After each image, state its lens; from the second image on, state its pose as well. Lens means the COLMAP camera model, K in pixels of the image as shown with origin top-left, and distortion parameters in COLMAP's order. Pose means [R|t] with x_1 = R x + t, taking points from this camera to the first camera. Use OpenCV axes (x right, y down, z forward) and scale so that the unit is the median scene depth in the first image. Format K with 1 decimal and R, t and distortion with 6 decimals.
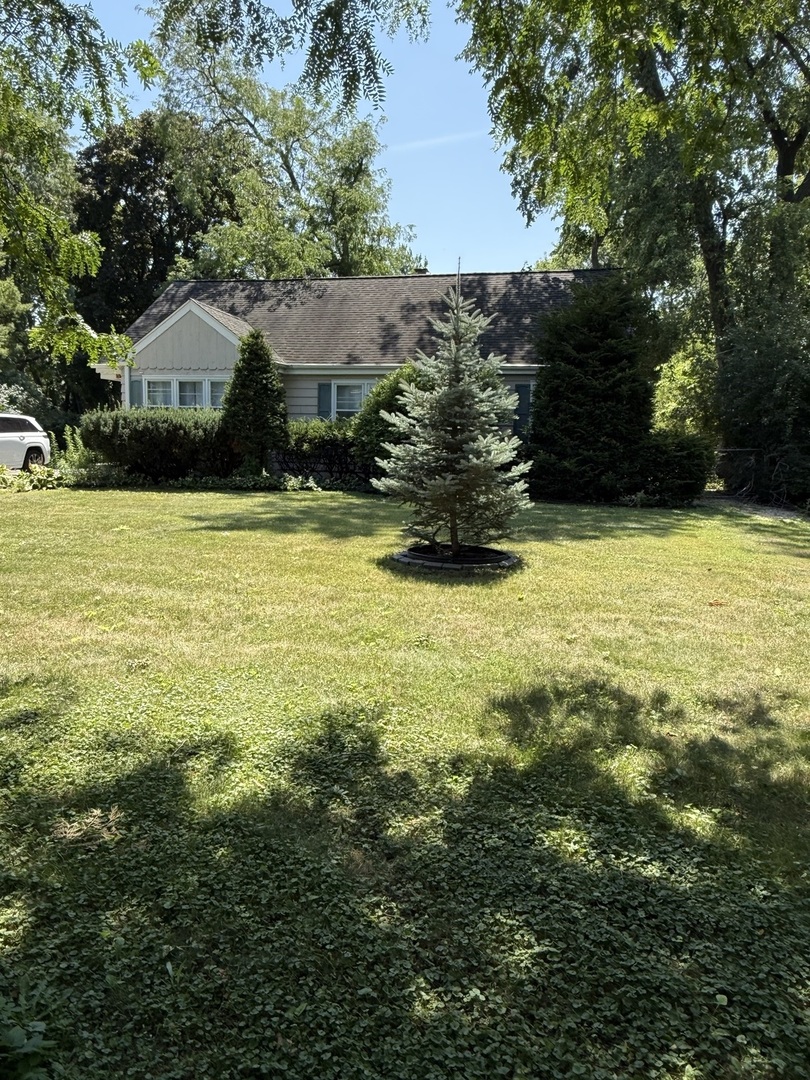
lens RADIAL K [[759.1, 0, 395.5], [0, 759.1, 534.7], [0, 0, 1]] dist [-0.024877, 0.053069]
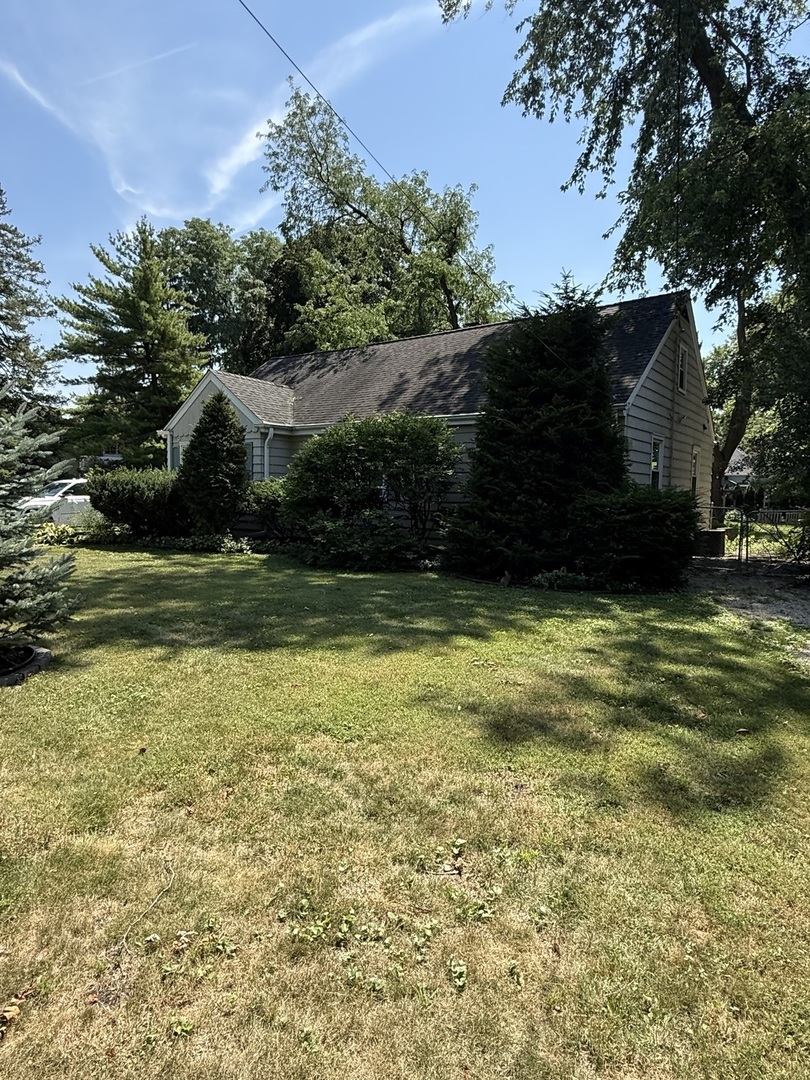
lens RADIAL K [[628.3, 0, 402.9], [0, 628.3, 540.9], [0, 0, 1]] dist [-0.007405, -0.000244]
pose [[0.922098, 0.020308, -0.386422, 0.658224], [-0.040857, 0.998149, -0.045038, -0.078109], [0.384792, 0.057318, 0.921222, 0.587656]]
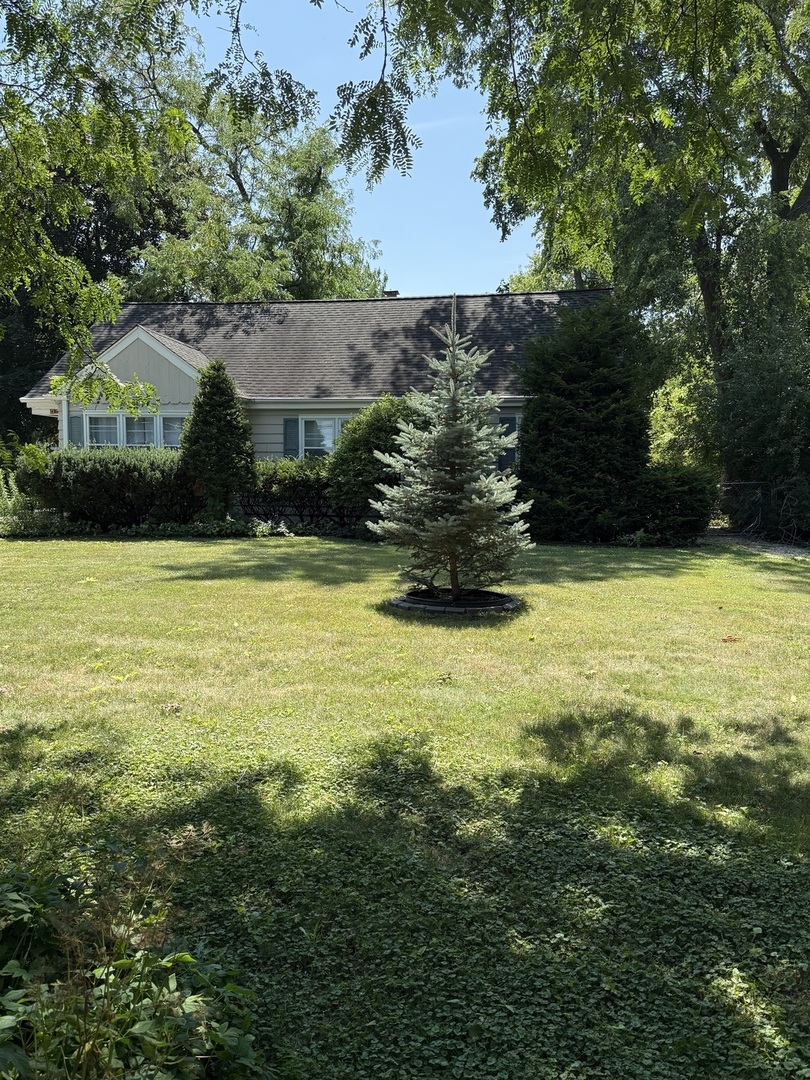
lens RADIAL K [[878.4, 0, 396.2], [0, 878.4, 541.0], [0, 0, 1]] dist [0.091499, -0.112651]
pose [[0.998457, -0.019542, 0.051984, -0.050062], [0.022214, 0.998435, -0.051328, 0.008212], [-0.050899, 0.052403, 0.997328, -0.103081]]
